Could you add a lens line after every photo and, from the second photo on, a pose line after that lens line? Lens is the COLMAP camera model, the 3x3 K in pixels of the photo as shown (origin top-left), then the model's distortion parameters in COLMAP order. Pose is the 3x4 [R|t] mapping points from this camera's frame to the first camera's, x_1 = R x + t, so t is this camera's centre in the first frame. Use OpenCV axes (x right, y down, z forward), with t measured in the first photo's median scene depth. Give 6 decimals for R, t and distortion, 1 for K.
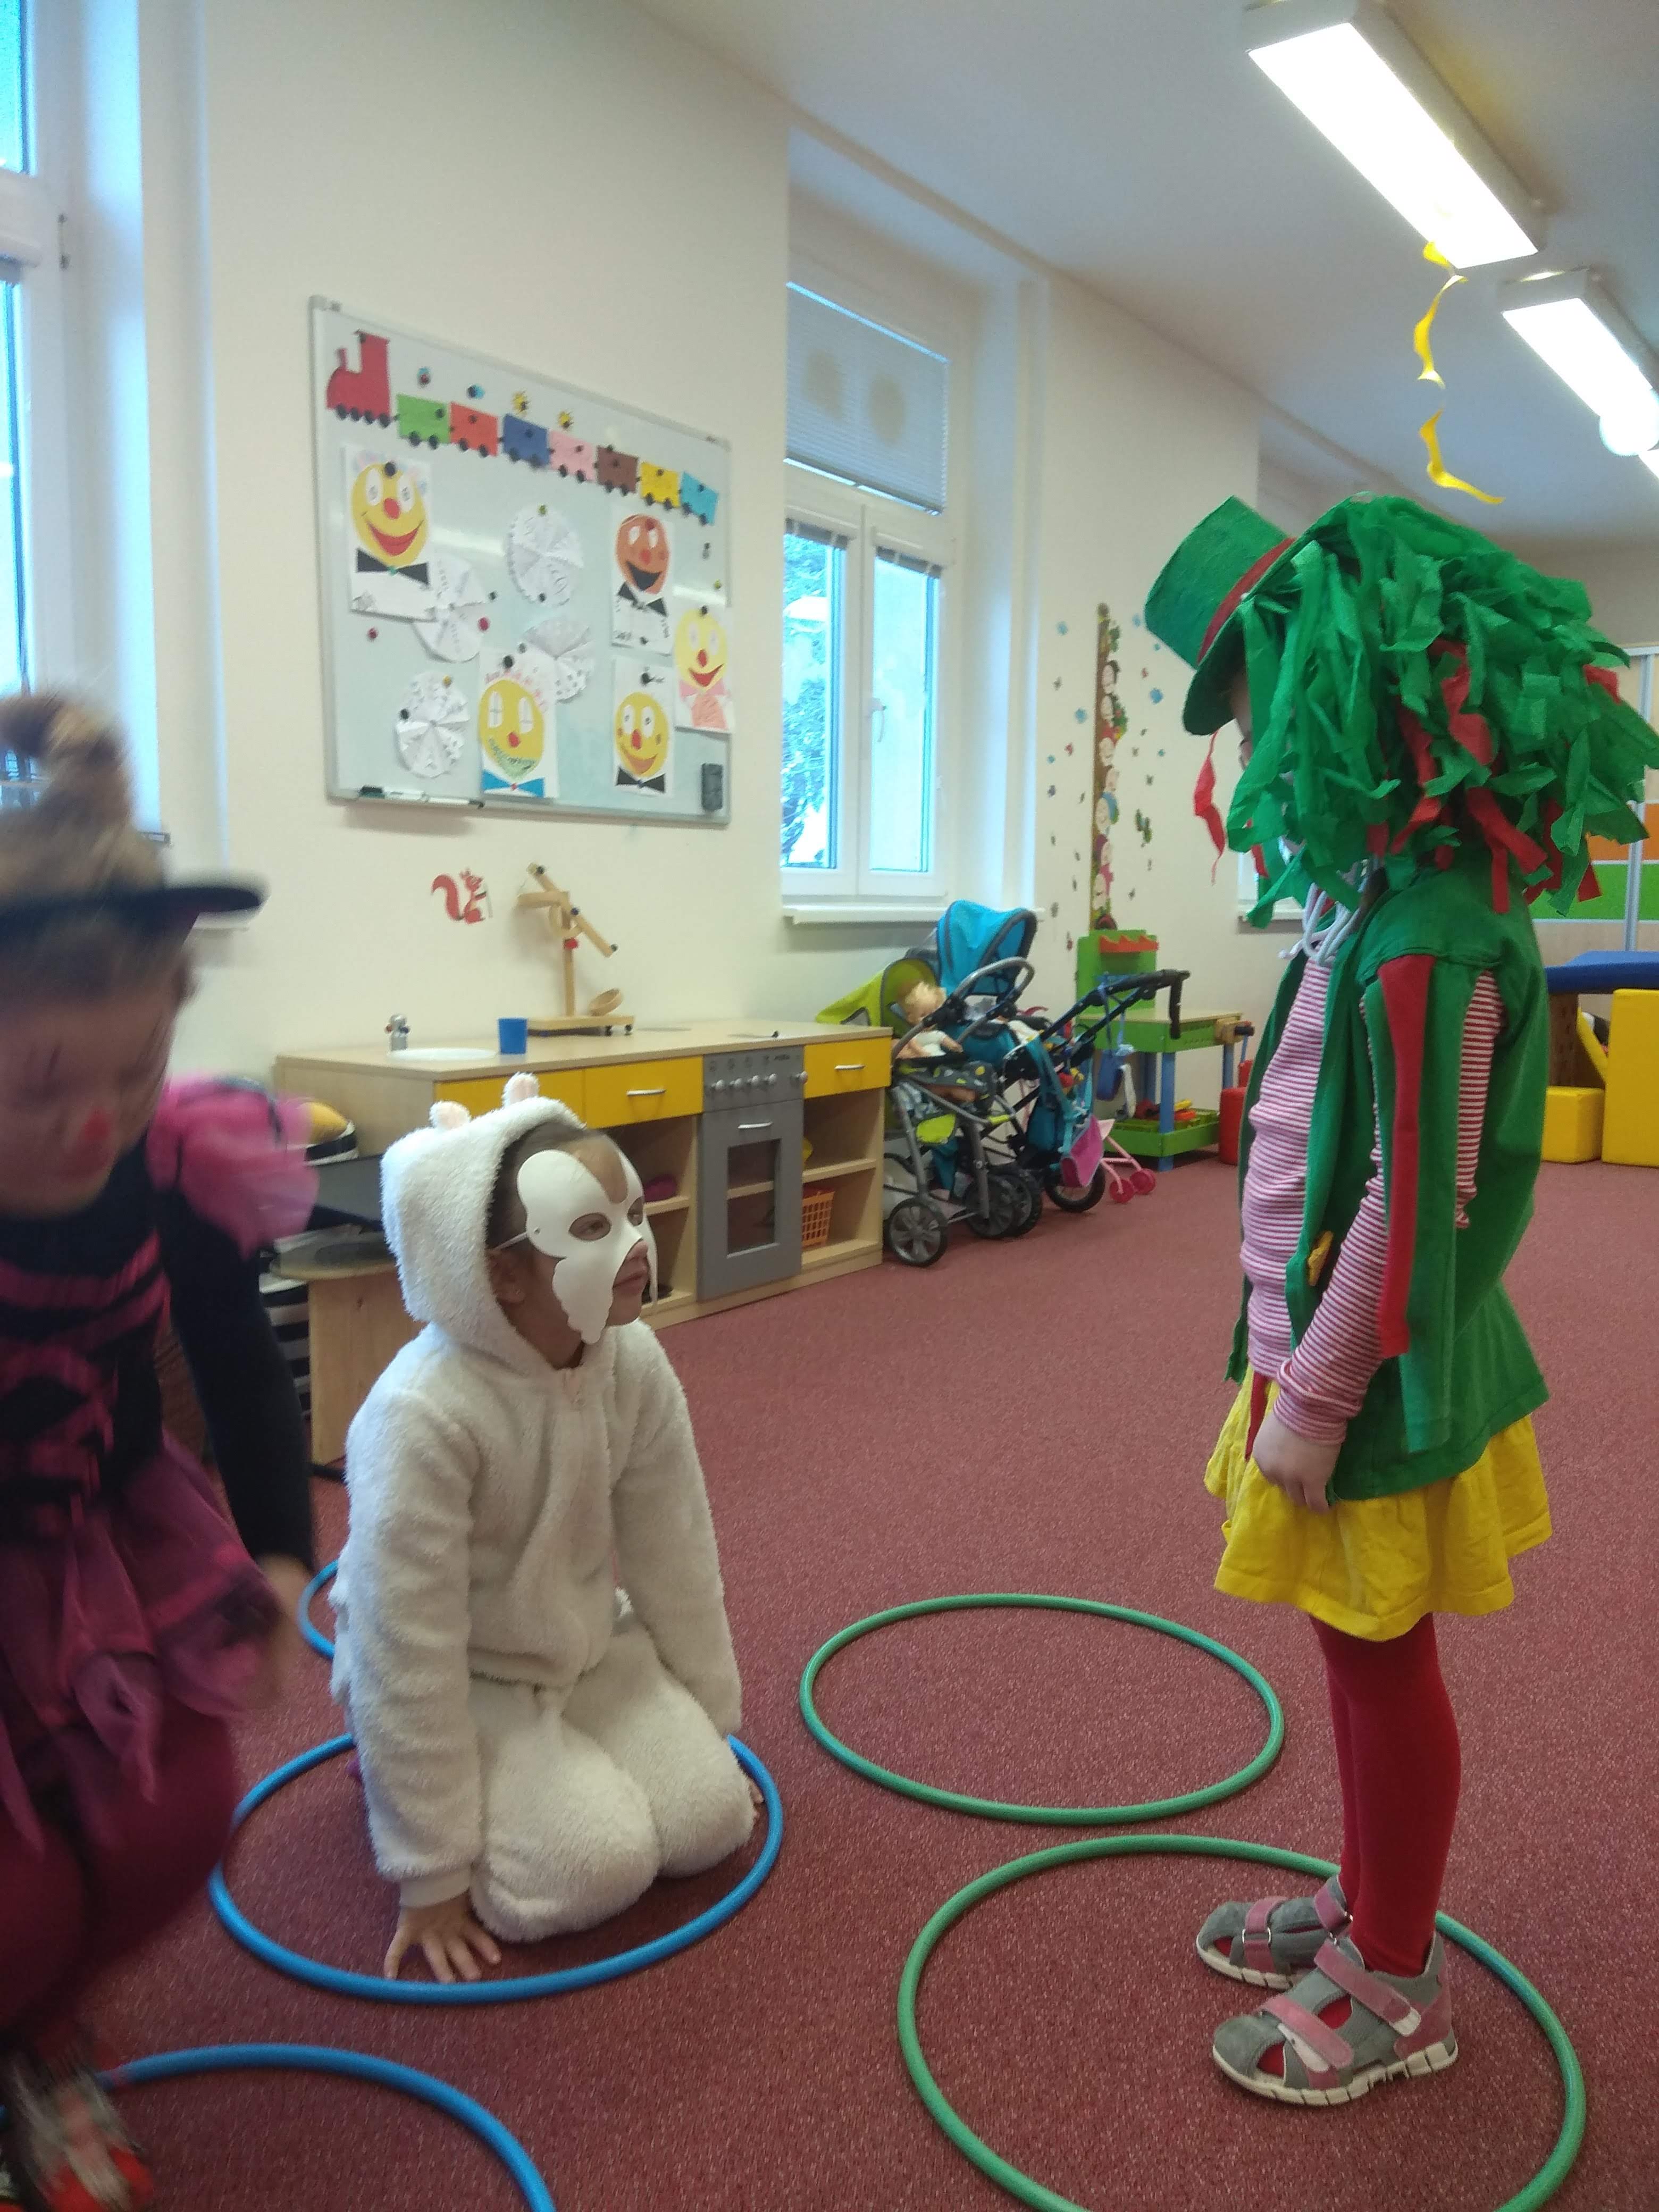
lens RADIAL K [[1715.3, 0, 852.0], [0, 1715.3, 1118.1], [0, 0, 1]] dist [0.053181, -0.031446]
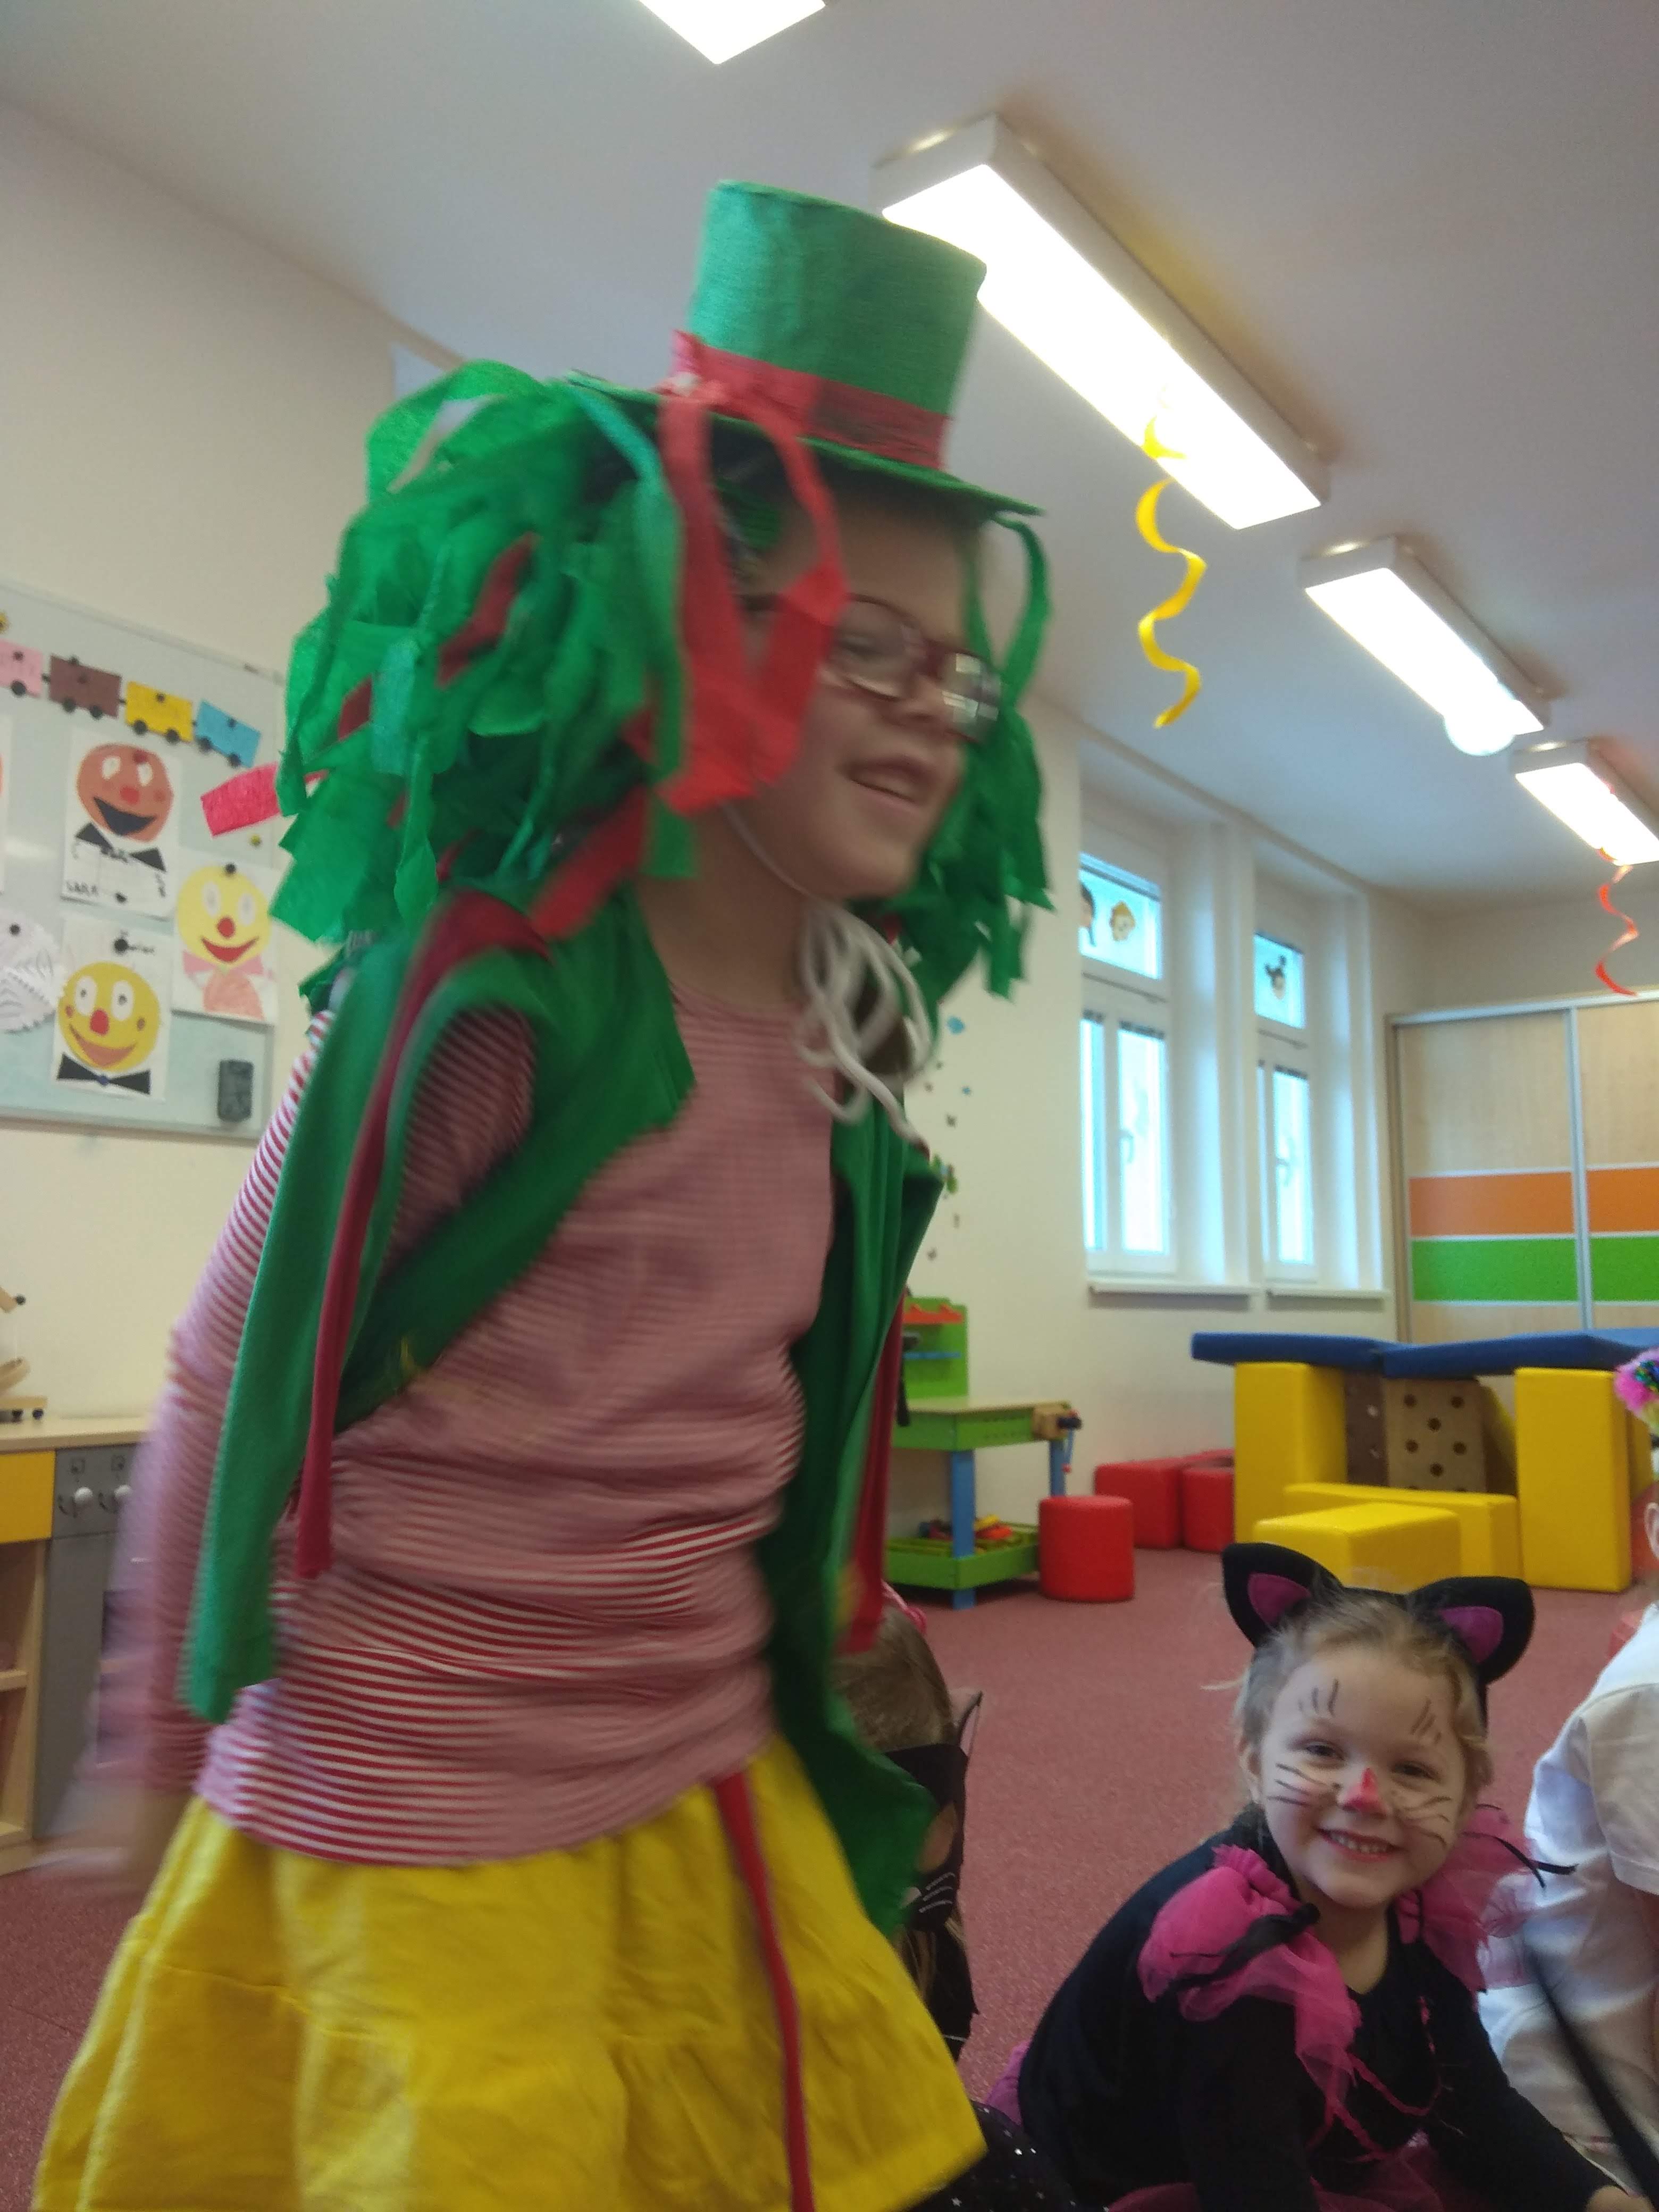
lens RADIAL K [[1715.3, 0, 806.7], [0, 1715.3, 1108.6], [0, 0, 1]] dist [0.053181, -0.031446]
pose [[0.999372, -0.007757, -0.034576, 0.204772], [-0.000665, 0.971473, -0.237149, -0.004936], [0.035429, 0.237023, 0.970858, 0.283989]]
